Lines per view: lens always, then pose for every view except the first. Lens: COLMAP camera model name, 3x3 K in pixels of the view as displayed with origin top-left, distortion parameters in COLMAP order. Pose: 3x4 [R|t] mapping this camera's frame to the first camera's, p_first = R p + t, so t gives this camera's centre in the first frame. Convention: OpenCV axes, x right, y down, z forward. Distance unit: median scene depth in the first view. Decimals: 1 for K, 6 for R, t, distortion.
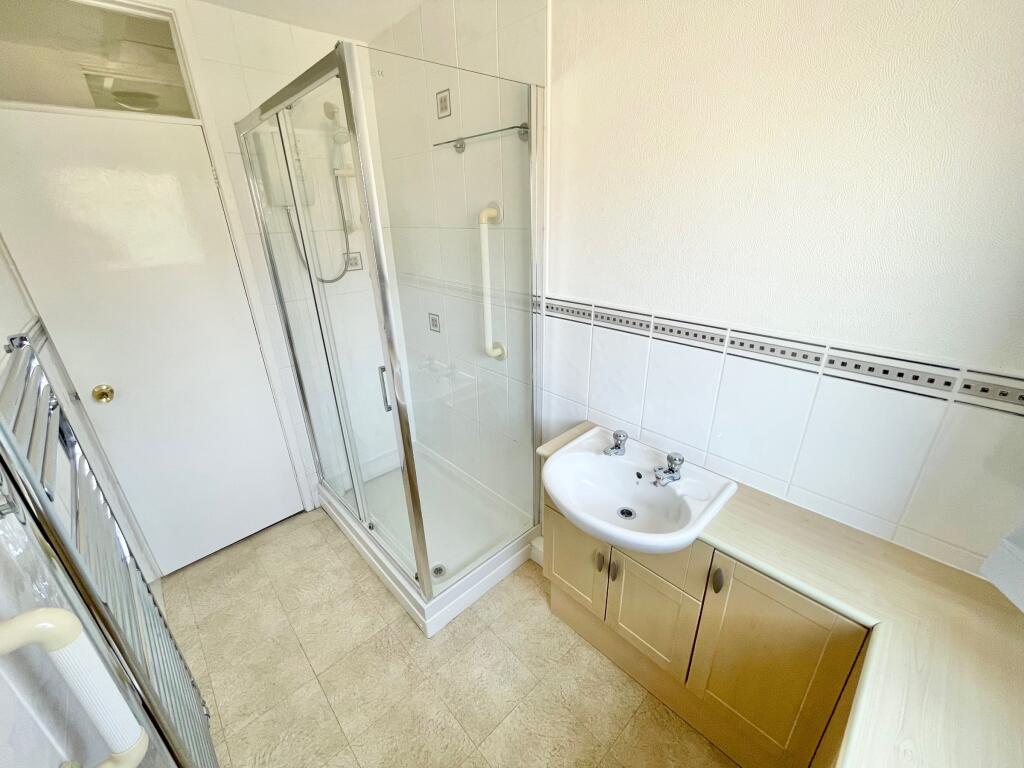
lens RADIAL K [[415.5, 0, 510.2], [0, 415.5, 382.0], [0, 0, 1]] dist [-0.005042, 0.000513]
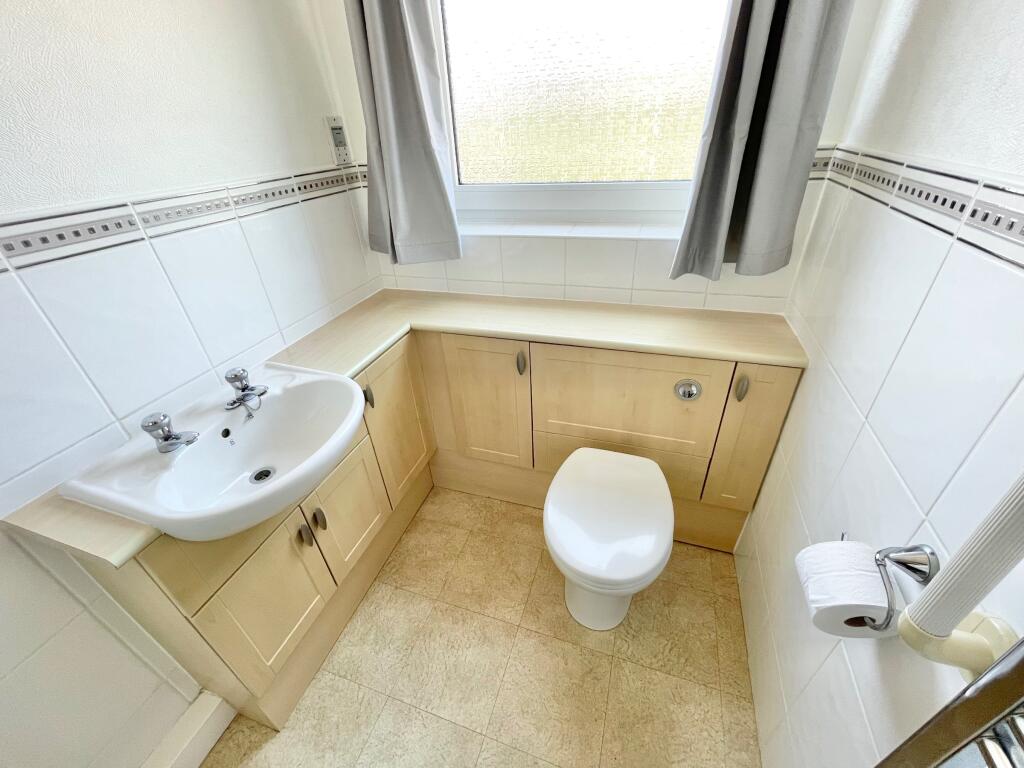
lens RADIAL K [[415.5, 0, 511.7], [0, 415.5, 383.7], [0, 0, 1]] dist [-0.005042, 0.000513]
pose [[-0.473799, -0.428381, 0.769418, -0.398518], [0.395170, 0.677381, 0.620480, -0.075073], [-0.786991, 0.598034, -0.151659, 0.600445]]
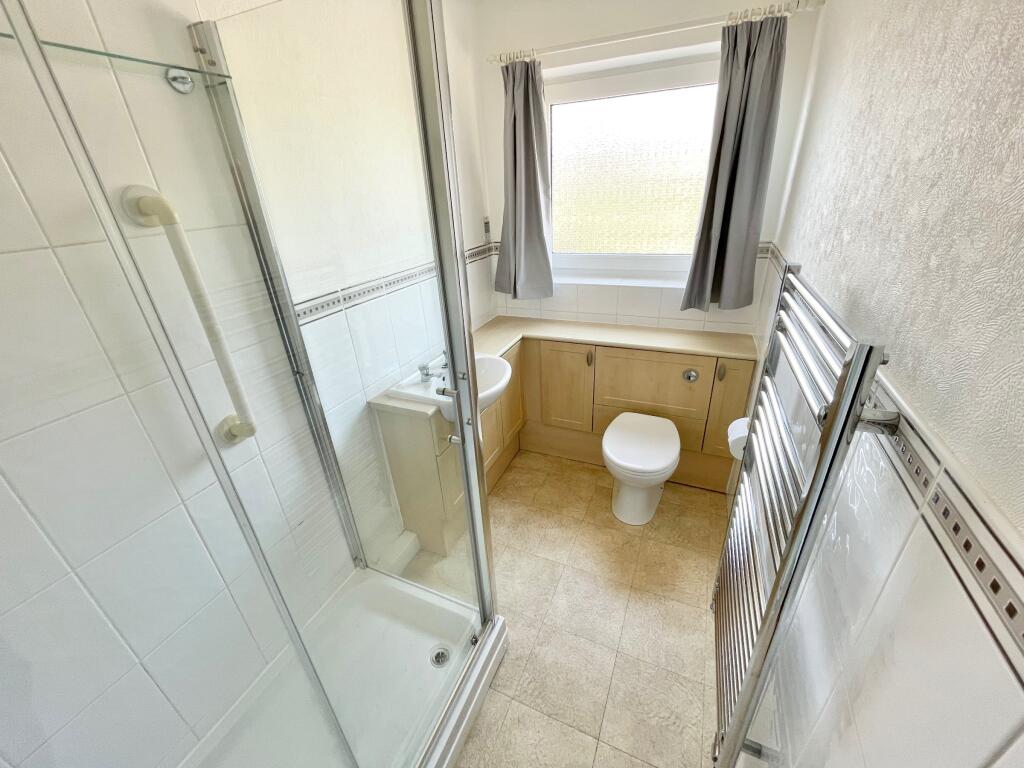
lens RADIAL K [[415.5, 0, 511.1], [0, 415.5, 385.0], [0, 0, 1]] dist [-0.005042, 0.000513]
pose [[-0.386022, -0.365963, 0.846793, -0.897094], [0.410478, 0.753918, 0.512947, -0.355834], [-0.826132, 0.545599, -0.140809, 0.920098]]
